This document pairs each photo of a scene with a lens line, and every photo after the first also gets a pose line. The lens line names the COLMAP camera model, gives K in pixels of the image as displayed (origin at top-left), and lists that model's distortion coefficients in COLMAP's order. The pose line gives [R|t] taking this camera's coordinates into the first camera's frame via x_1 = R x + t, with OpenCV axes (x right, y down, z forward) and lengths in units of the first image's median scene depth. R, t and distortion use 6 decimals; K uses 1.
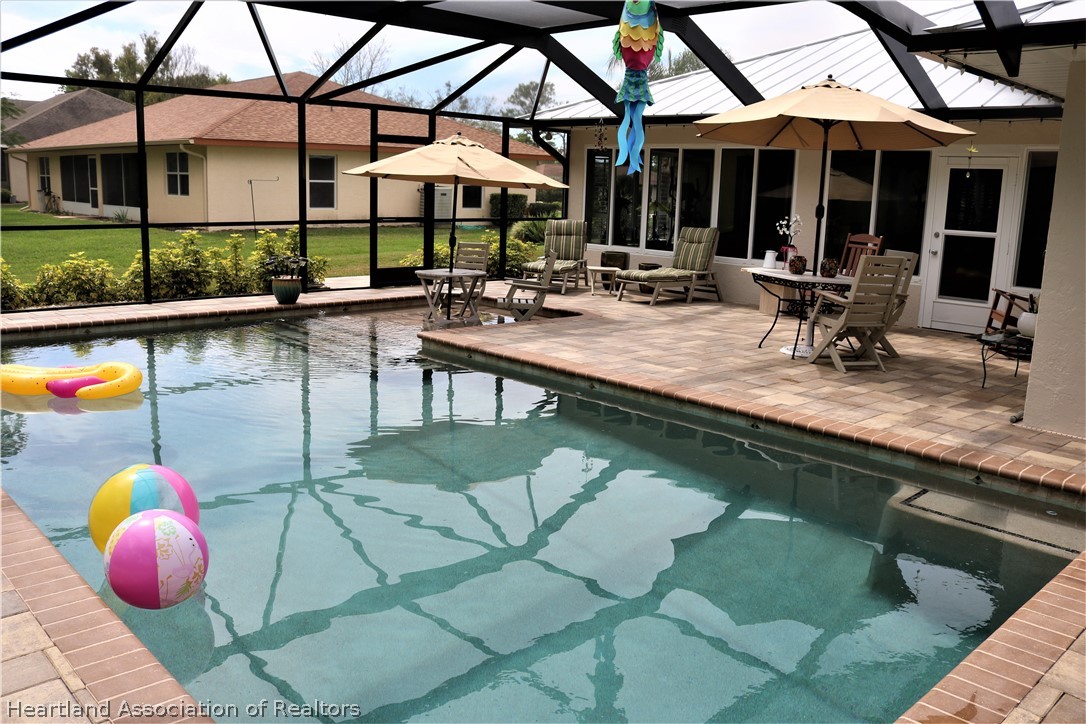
lens RADIAL K [[895.3, 0, 521.5], [0, 895.3, 361.9], [0, 0, 1]] dist [-0.083594, 0.003421]
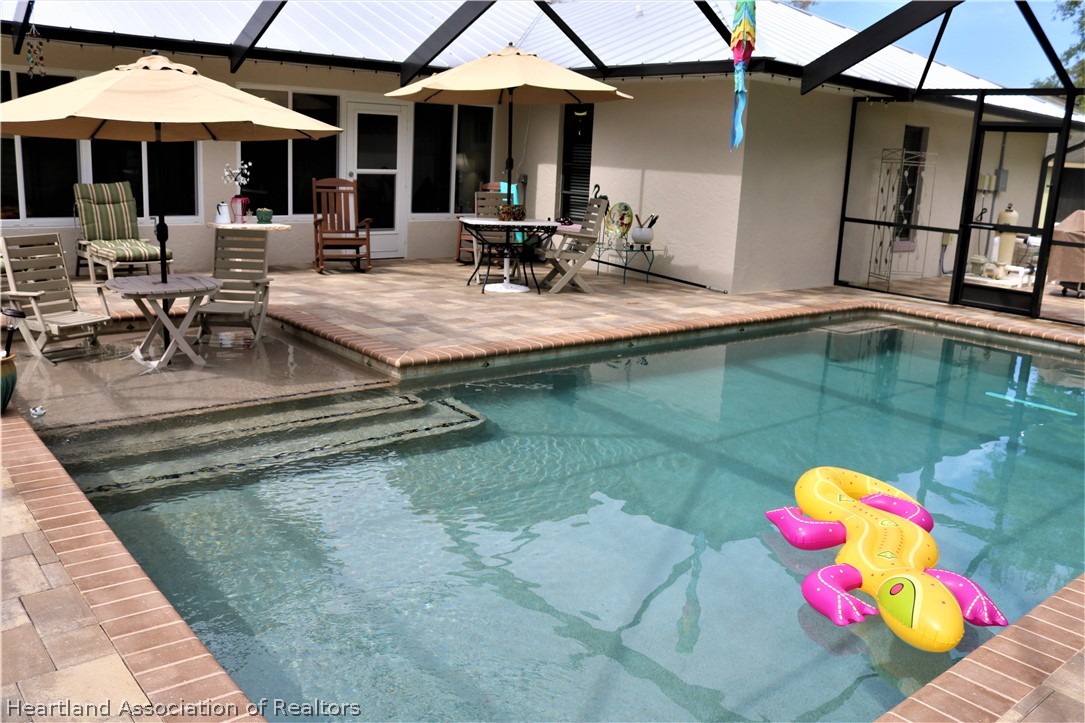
lens RADIAL K [[894.5, 0, 521.0], [0, 894.5, 361.4], [0, 0, 1]] dist [-0.083594, 0.003421]
pose [[0.069743, -0.253341, 0.964860, -0.655645], [0.152981, 0.958490, 0.240610, -0.156737], [-0.985765, 0.130824, 0.105604, 0.707908]]
